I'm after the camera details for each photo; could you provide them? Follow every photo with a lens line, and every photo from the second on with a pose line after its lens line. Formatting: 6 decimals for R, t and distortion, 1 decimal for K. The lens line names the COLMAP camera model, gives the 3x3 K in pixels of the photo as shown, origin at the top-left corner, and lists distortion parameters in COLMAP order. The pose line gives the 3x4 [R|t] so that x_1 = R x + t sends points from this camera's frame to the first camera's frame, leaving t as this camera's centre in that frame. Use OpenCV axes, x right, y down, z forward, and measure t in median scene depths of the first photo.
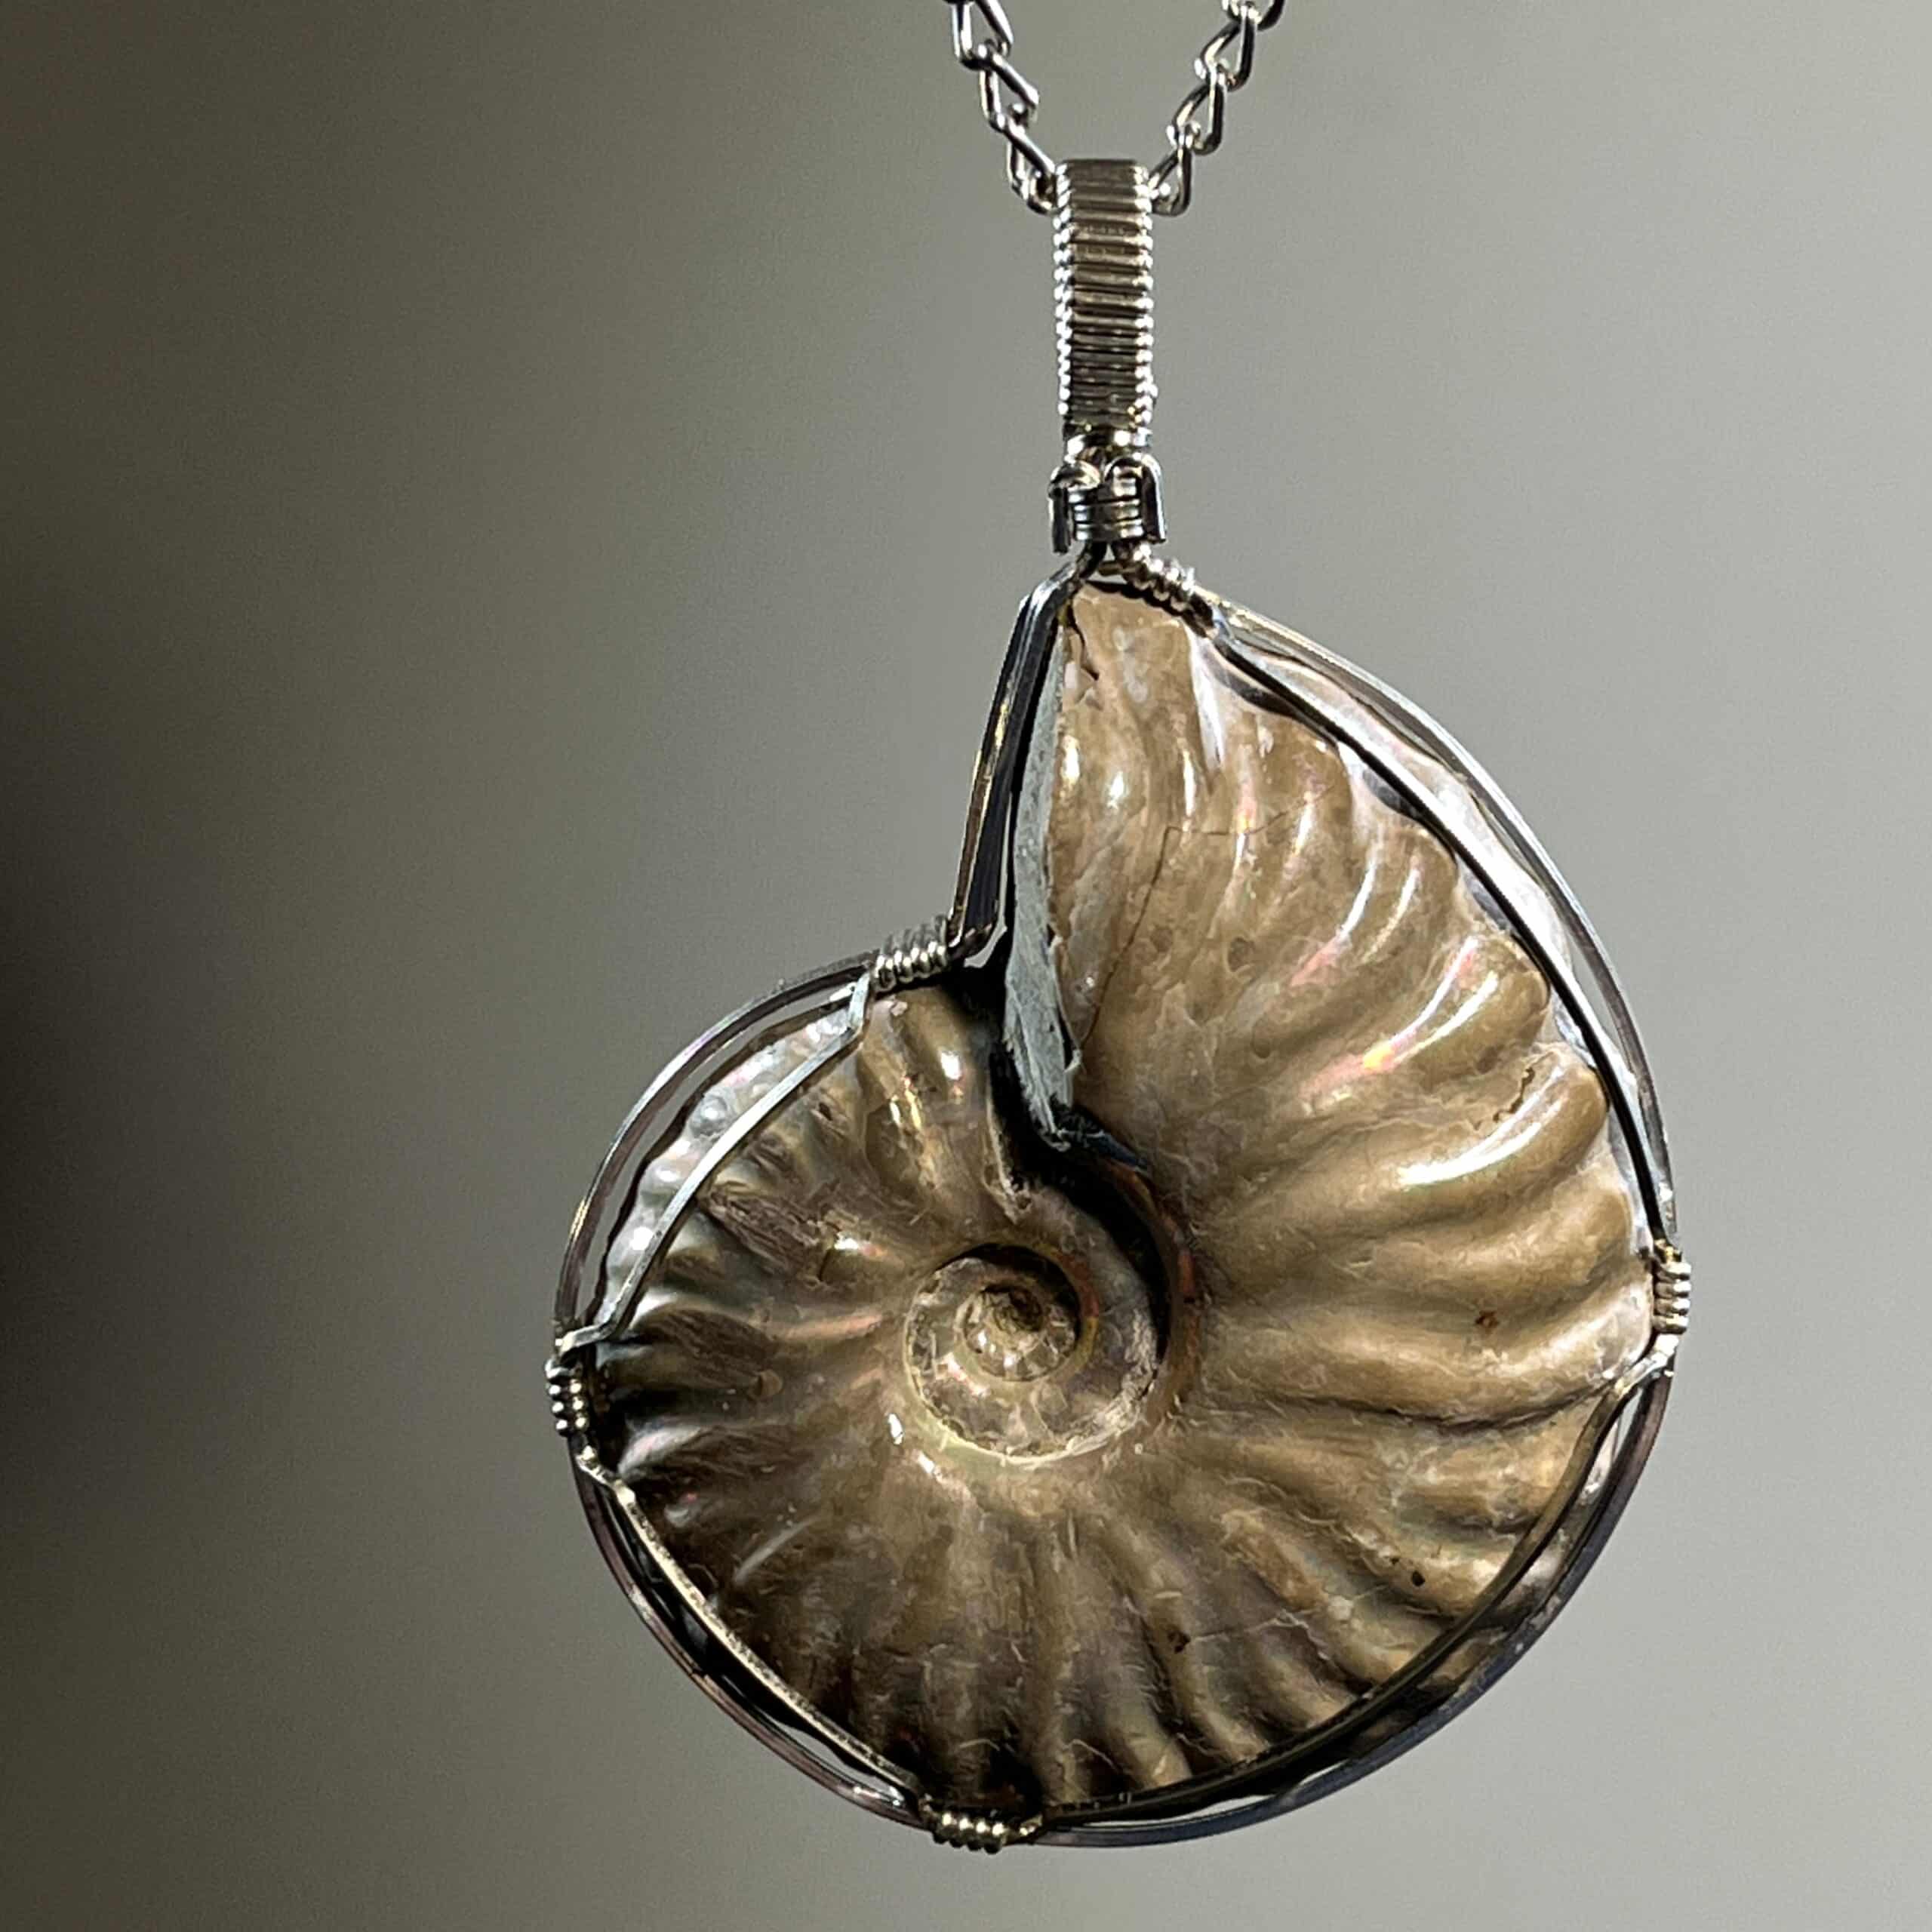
lens RADIAL K [[4914.4, 0, 966.0], [0, 4914.4, 966.0], [0, 0, 1]] dist [0.077779, 0.647732]
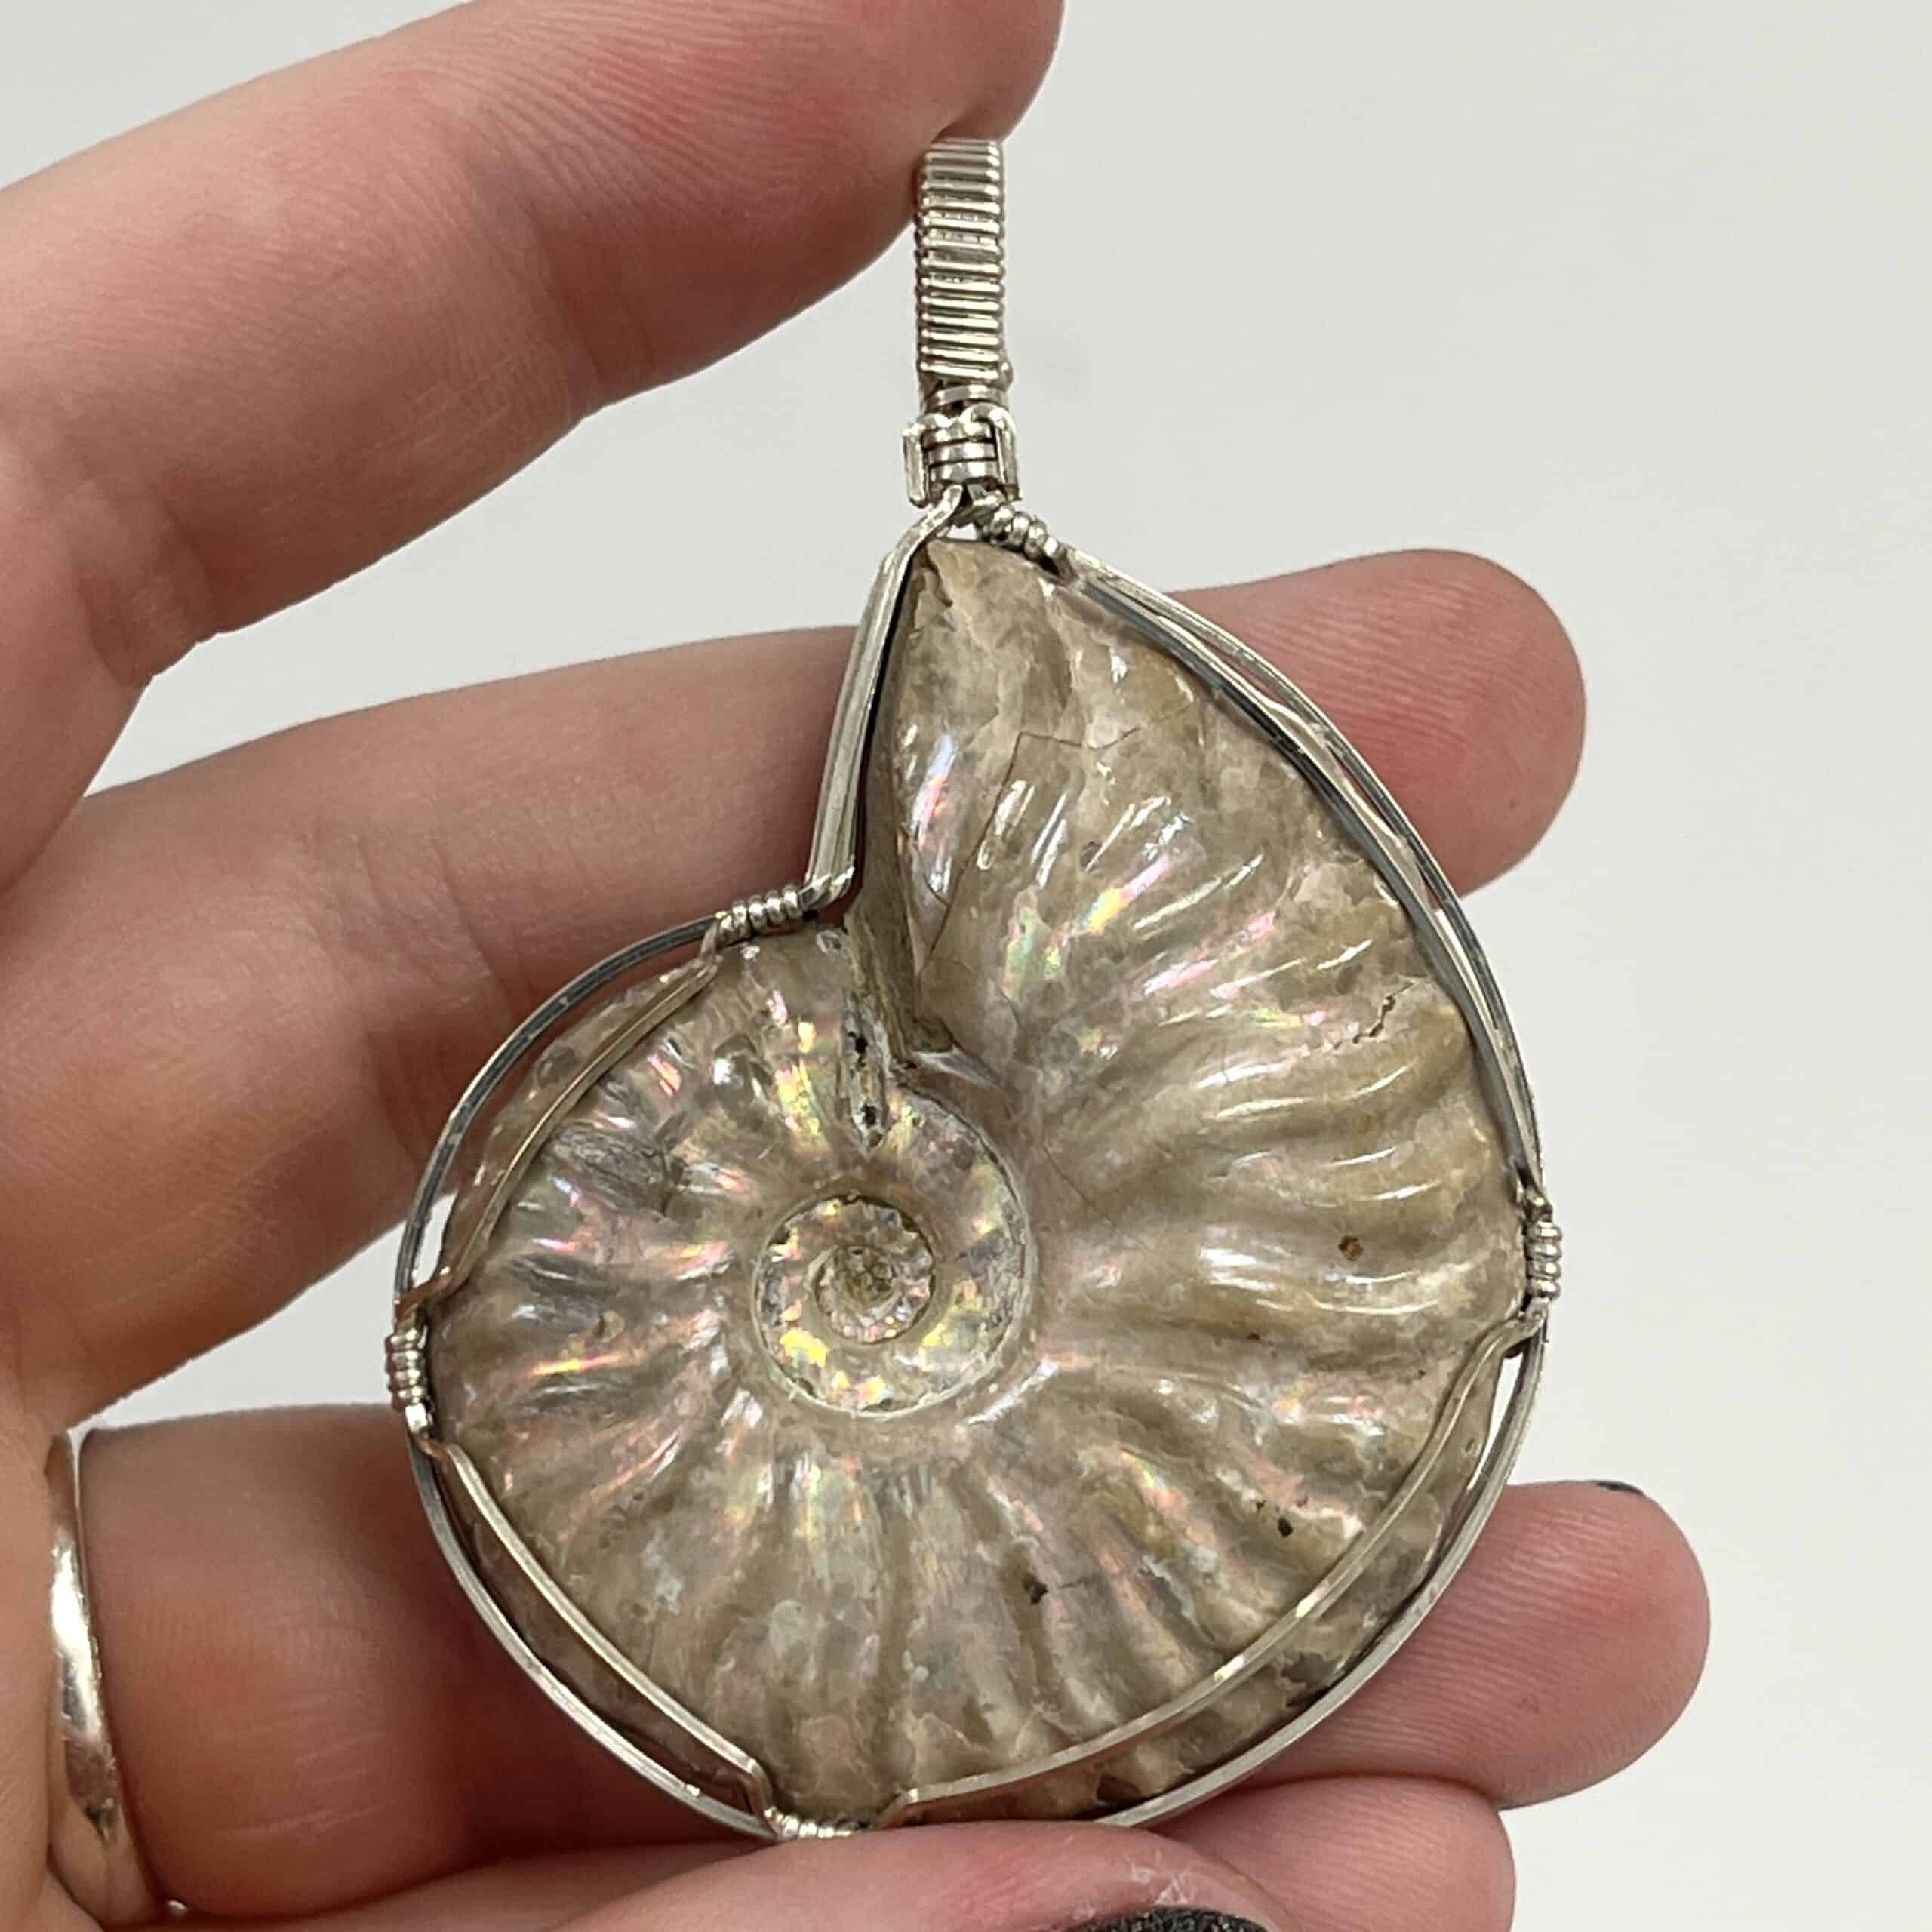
lens RADIAL K [[4914.4, 0, 966.0], [0, 4914.4, 966.0], [0, 0, 1]] dist [0.077779, 0.647732]
pose [[0.999976, 0.003937, 0.005631, 0.024079], [-0.002394, 0.967836, -0.251572, 0.260599], [-0.006440, 0.251552, 0.967822, 0.046959]]
